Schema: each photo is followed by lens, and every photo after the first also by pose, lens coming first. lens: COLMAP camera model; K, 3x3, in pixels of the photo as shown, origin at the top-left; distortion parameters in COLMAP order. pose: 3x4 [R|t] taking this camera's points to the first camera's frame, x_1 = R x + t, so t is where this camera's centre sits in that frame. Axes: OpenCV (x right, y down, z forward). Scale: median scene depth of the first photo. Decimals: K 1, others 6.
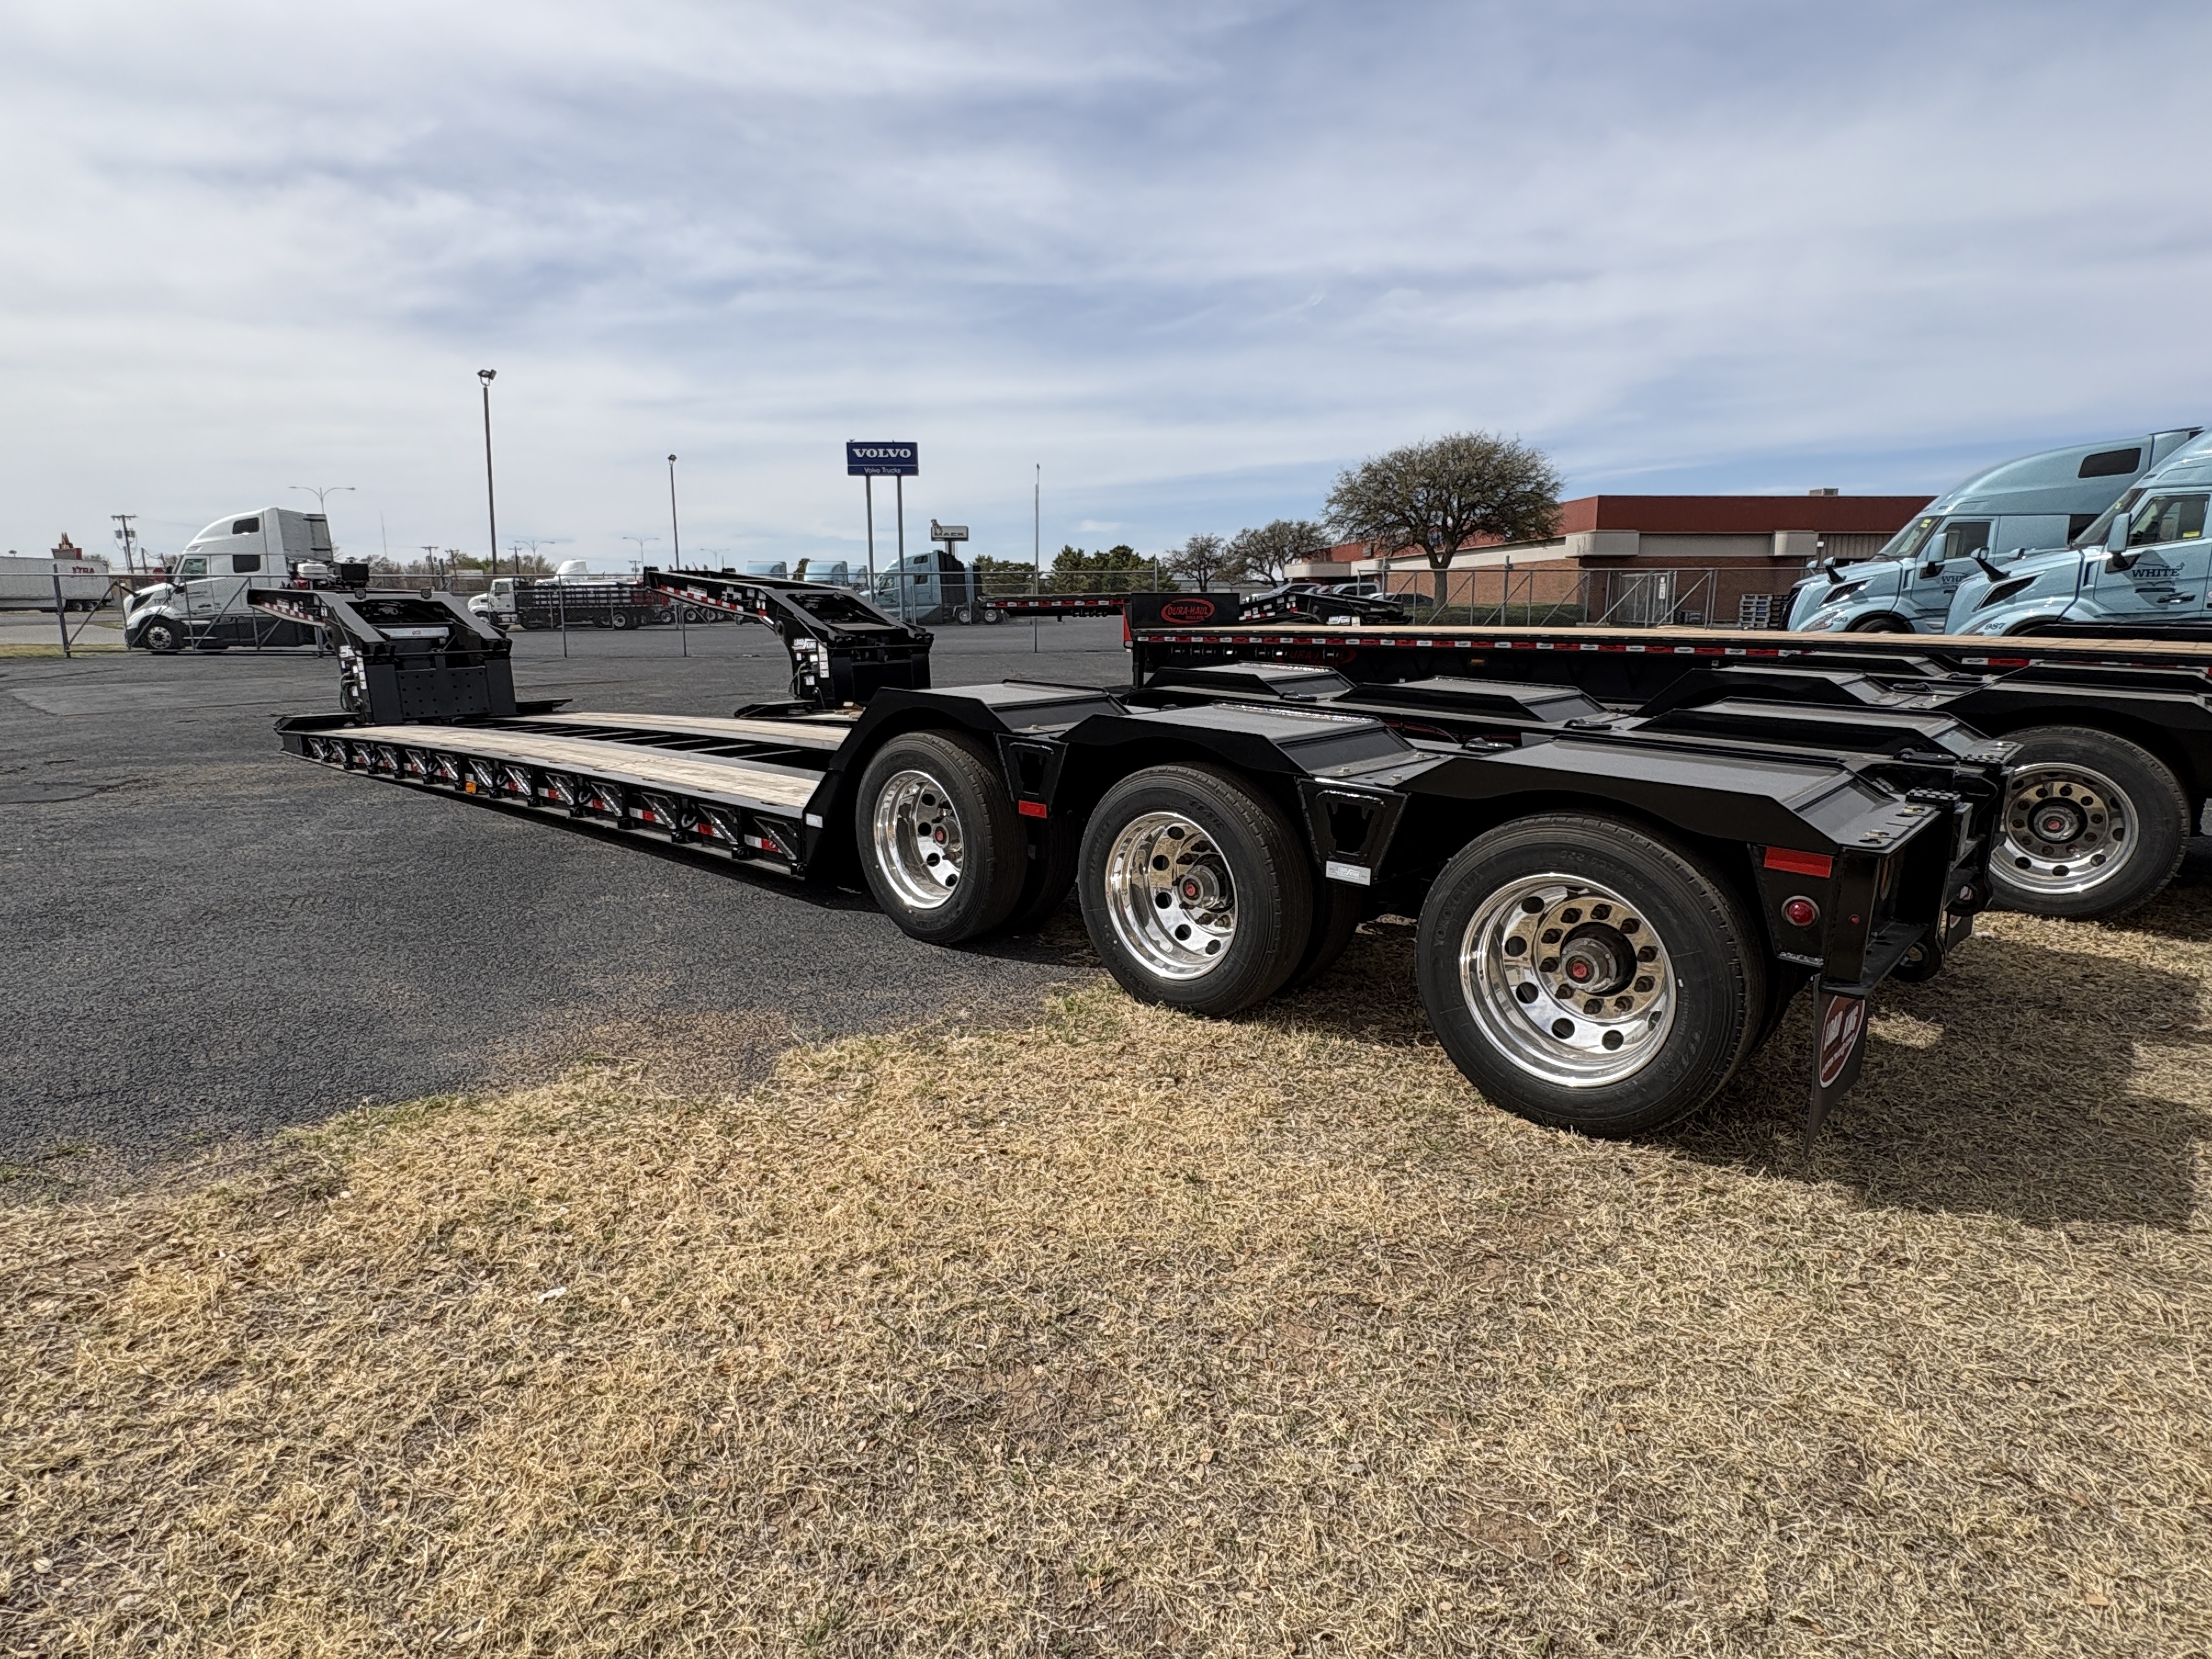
lens RADIAL K [[1210.9, 0, 1102.1], [0, 1210.9, 844.7], [0, 0, 1]] dist [-0.001978, 0.000645]
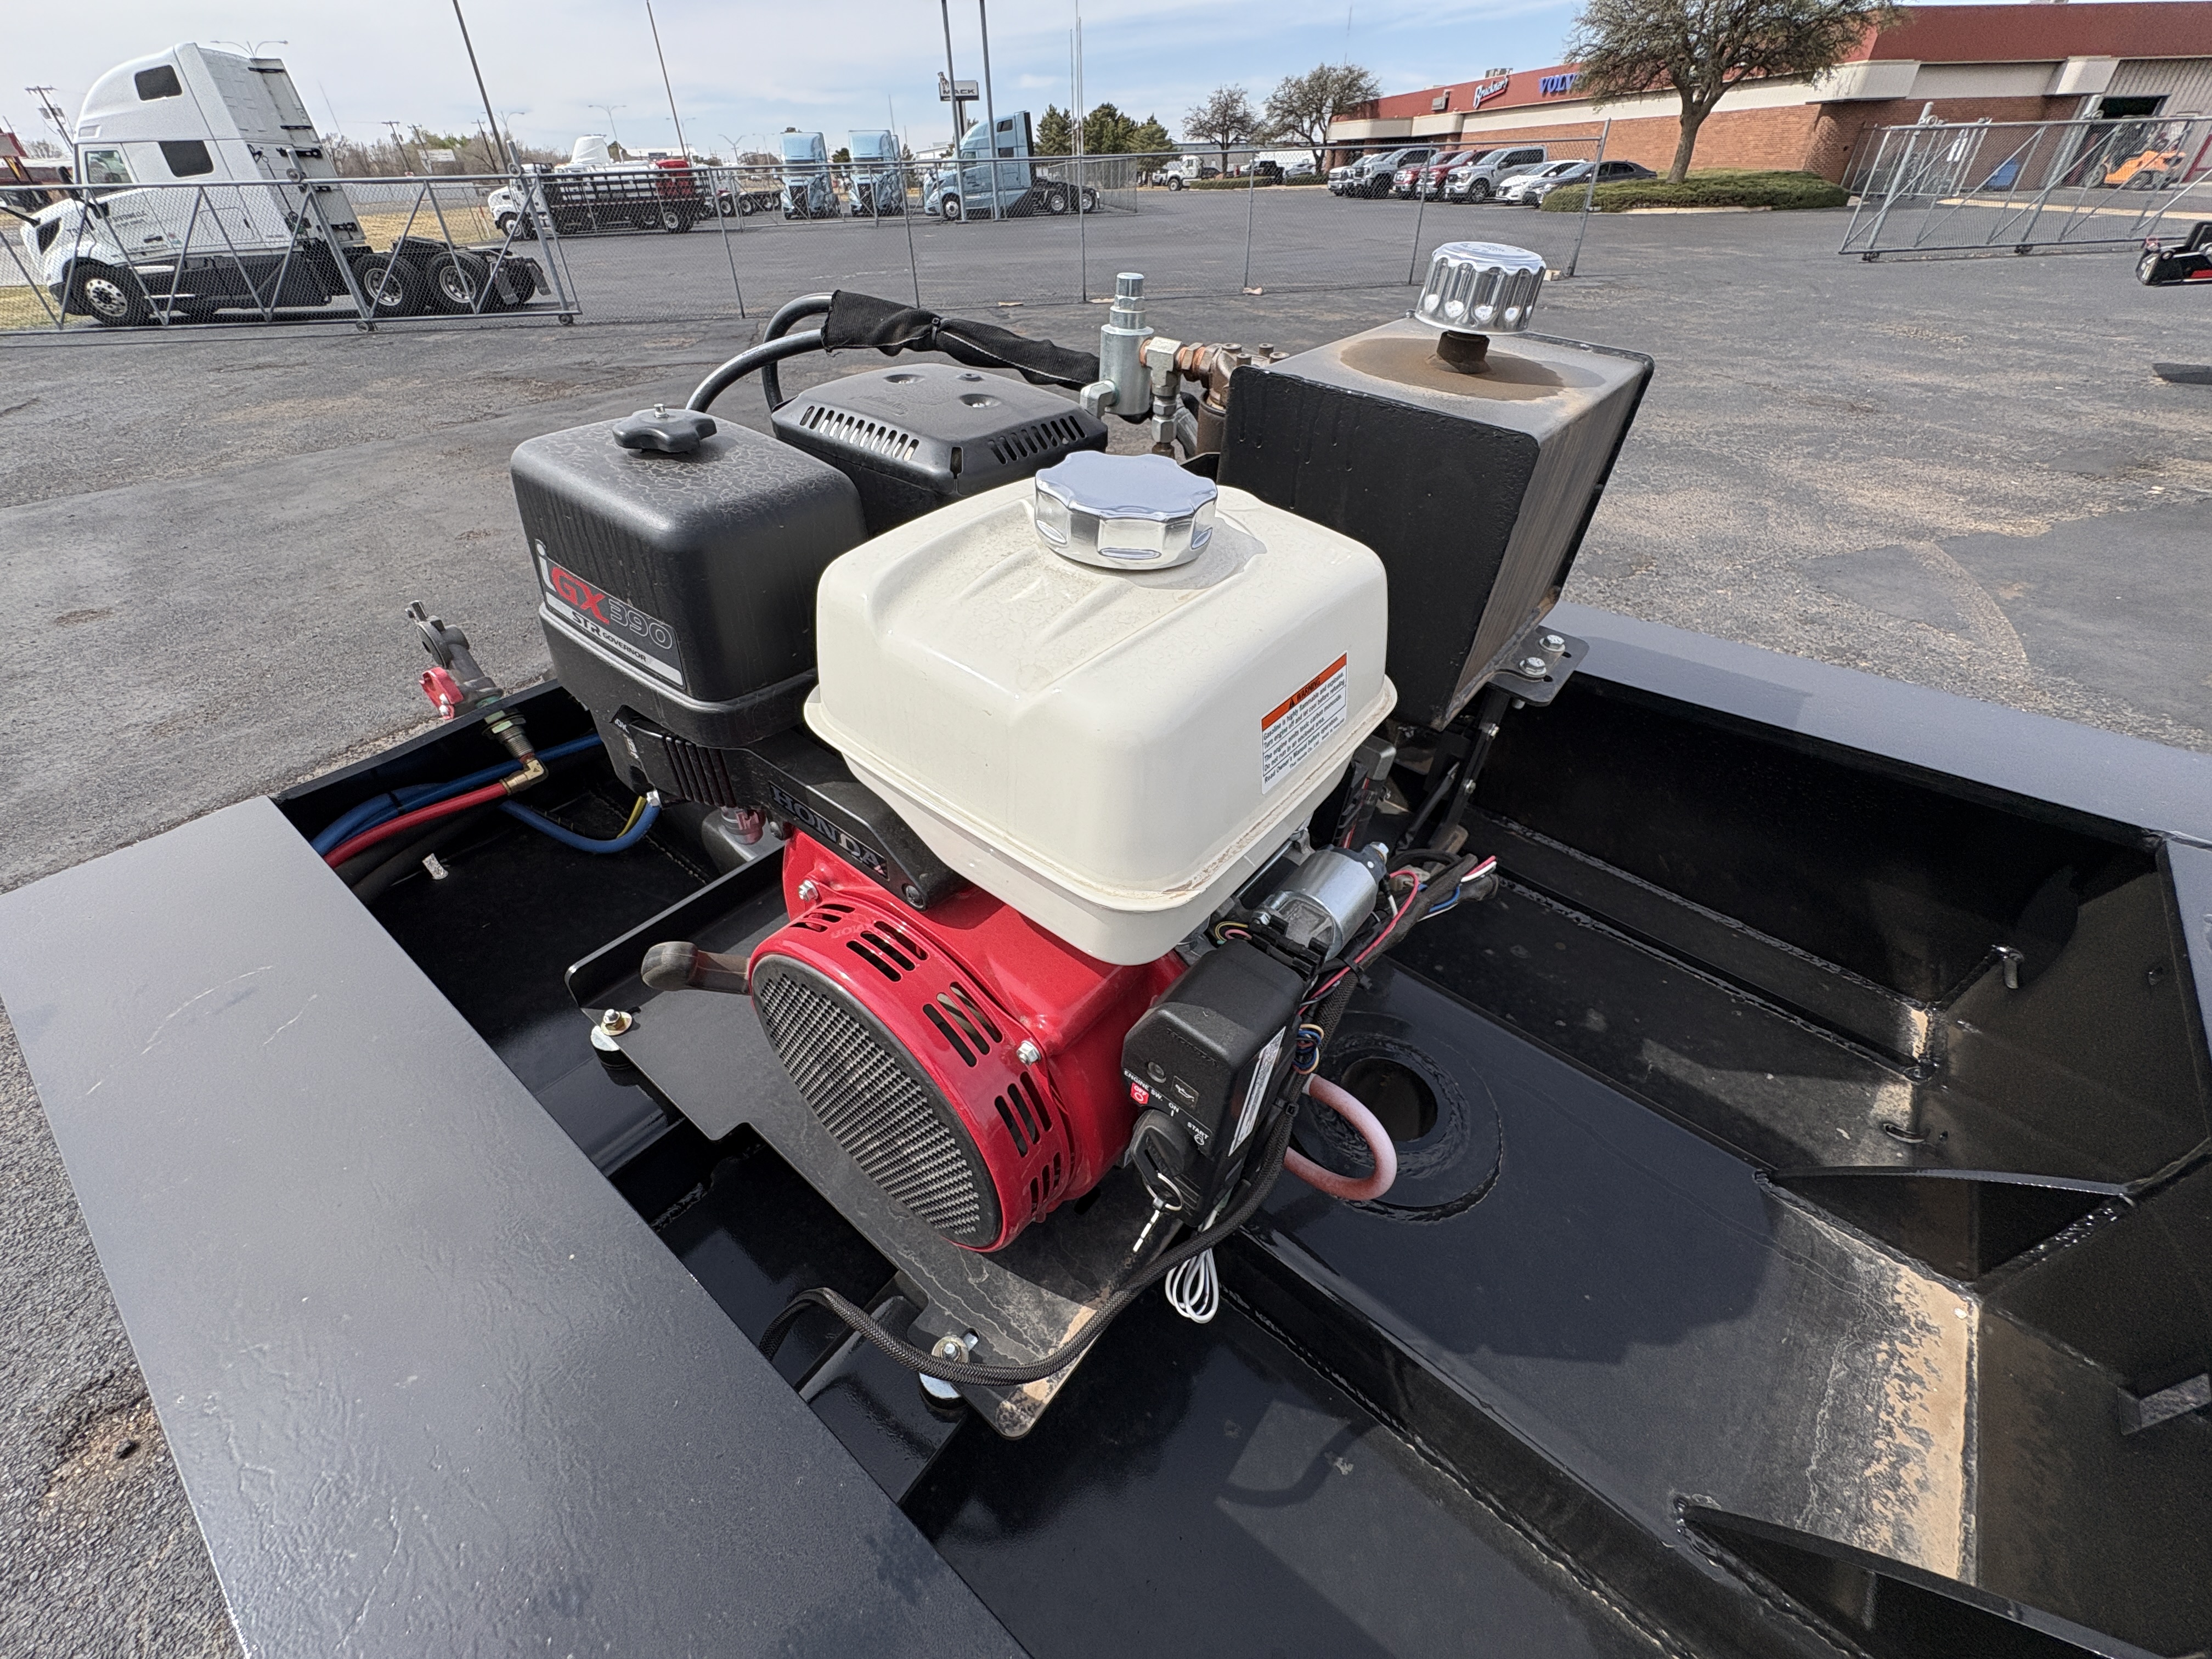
lens RADIAL K [[884.2, 0, 1105.3], [0, 884.2, 831.3], [0, 0, 1]] dist [0.001790, -0.000487]
pose [[0.997170, -0.060480, 0.044653, -0.274122], [0.035400, 0.901744, 0.430818, -0.098692], [-0.066321, -0.428019, 0.901333, 0.404933]]
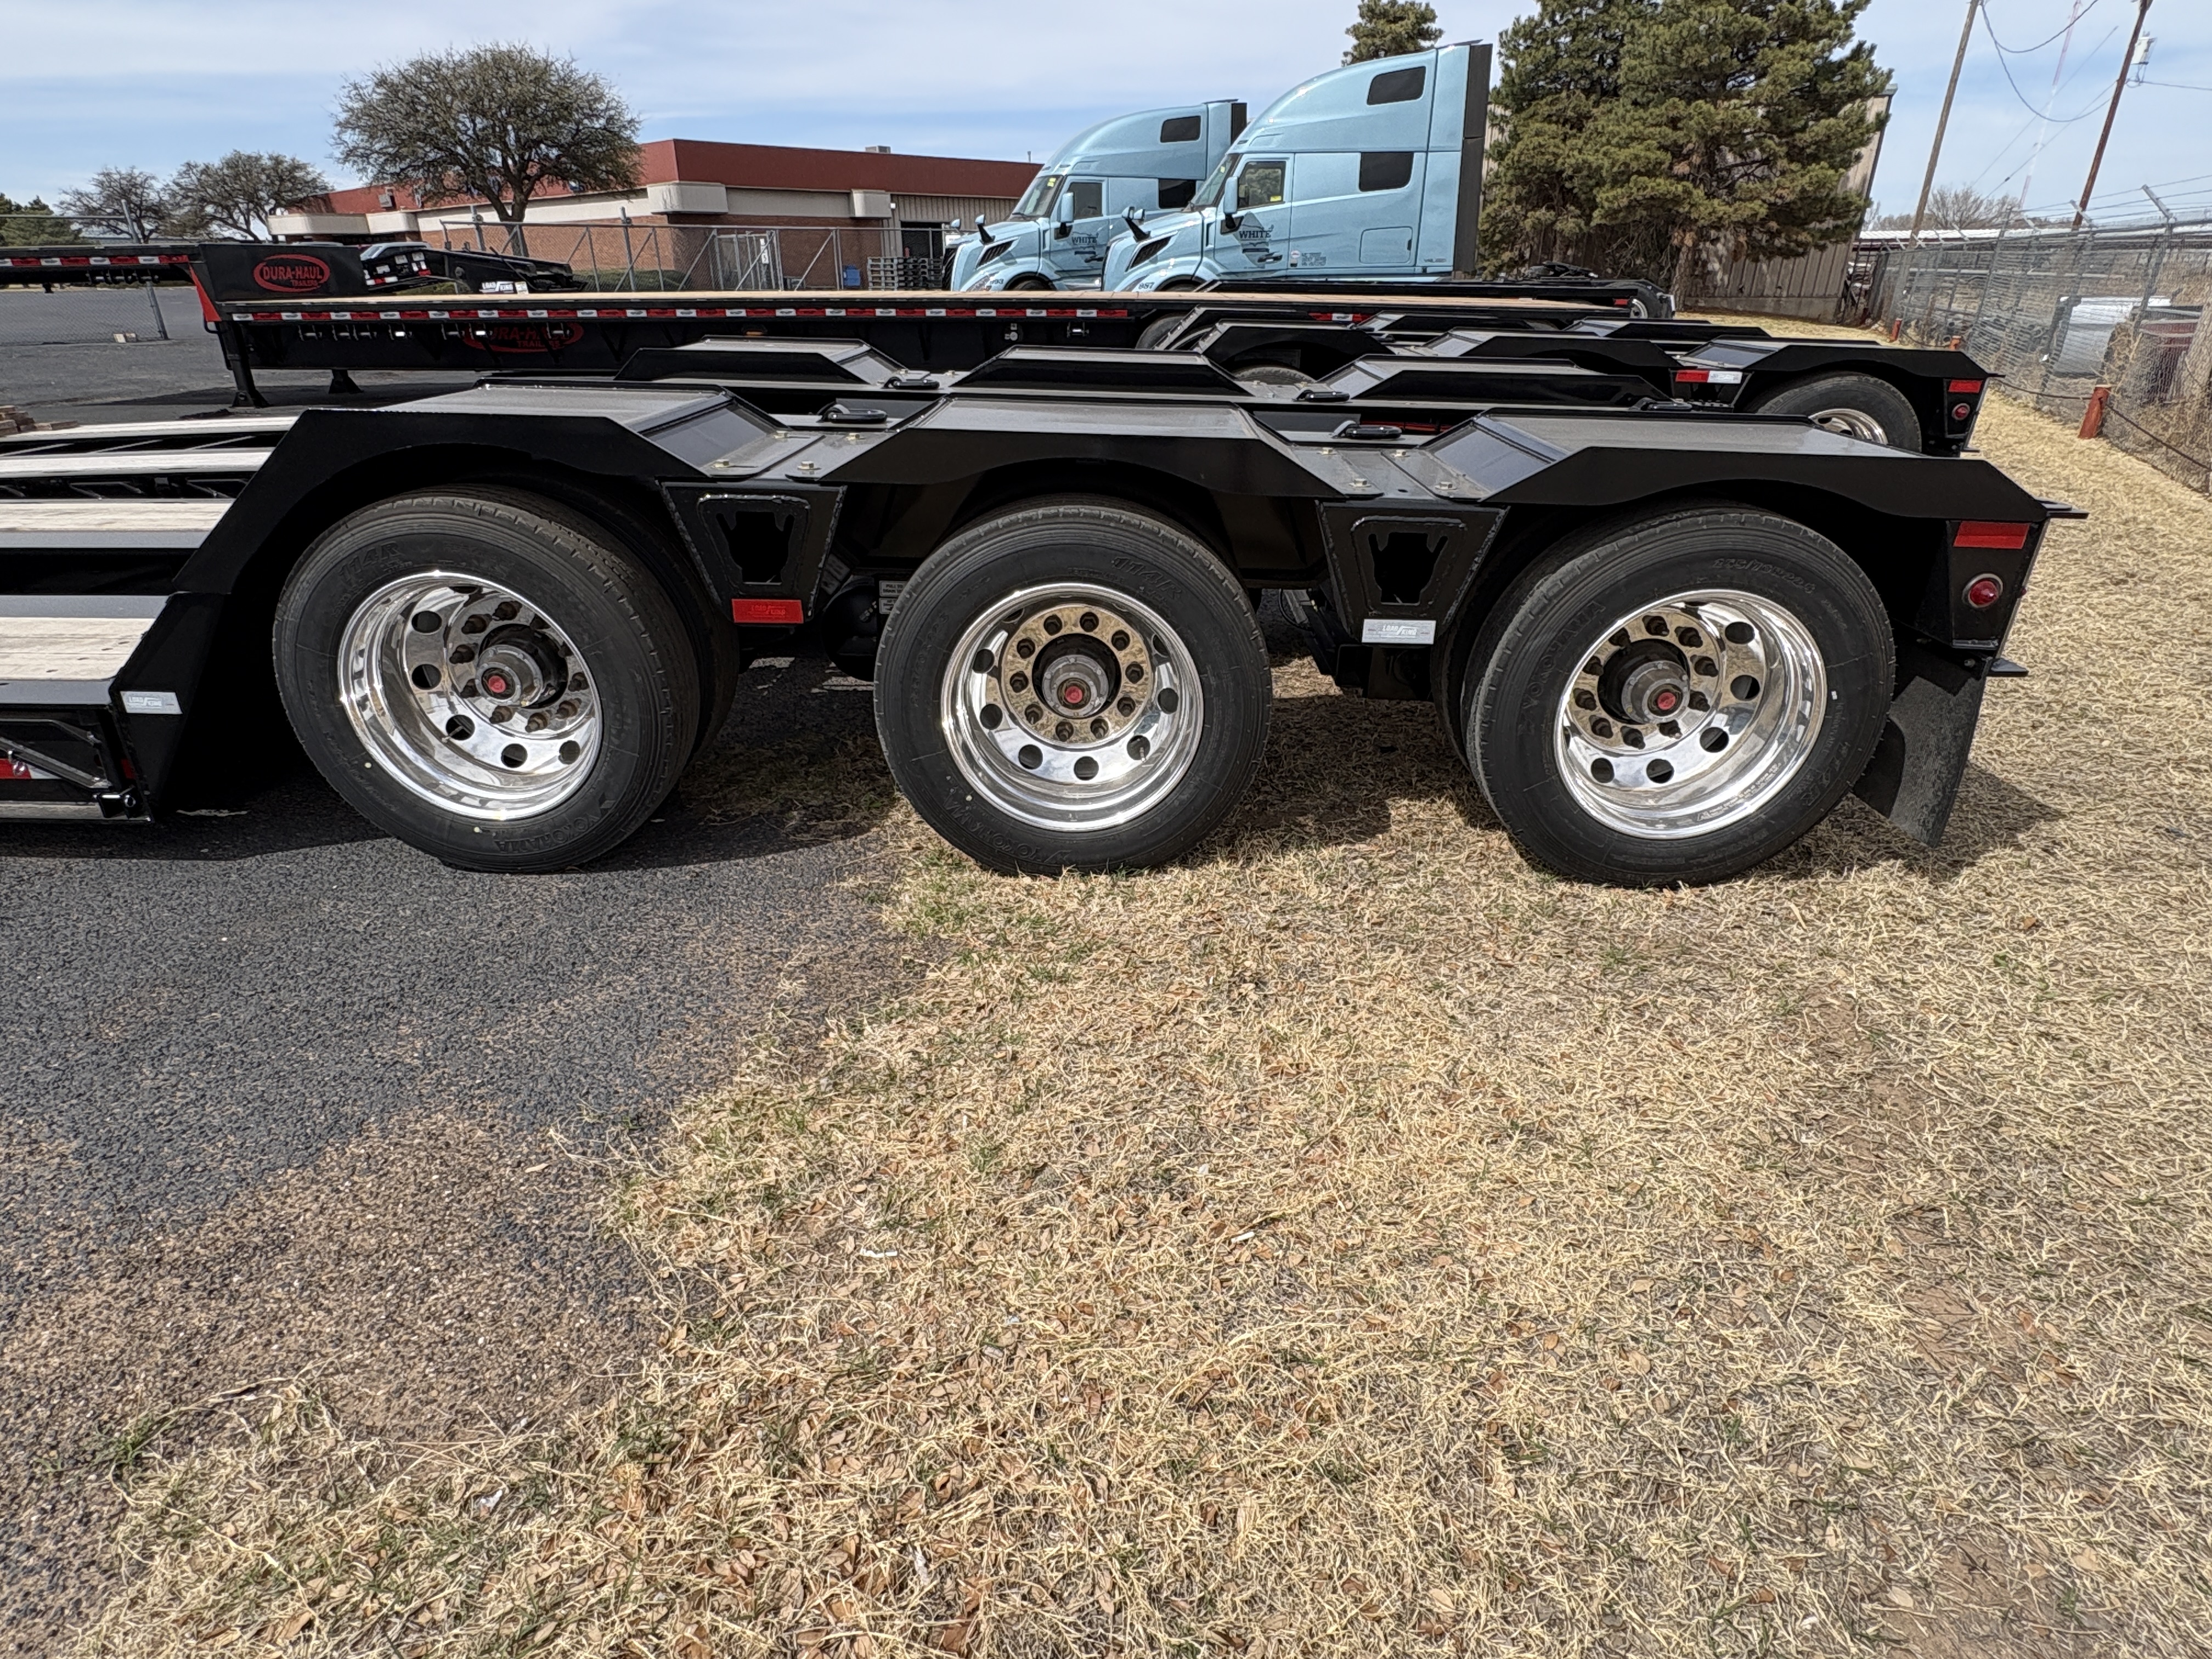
lens RADIAL K [[1210.9, 0, 1105.9], [0, 1210.9, 839.7], [0, 0, 1]] dist [-0.001978, 0.000645]
pose [[0.754345, -0.280700, 0.593440, -0.044106], [0.130177, 0.949984, 0.283874, -0.009745], [-0.643442, -0.136887, 0.753156, 0.064620]]
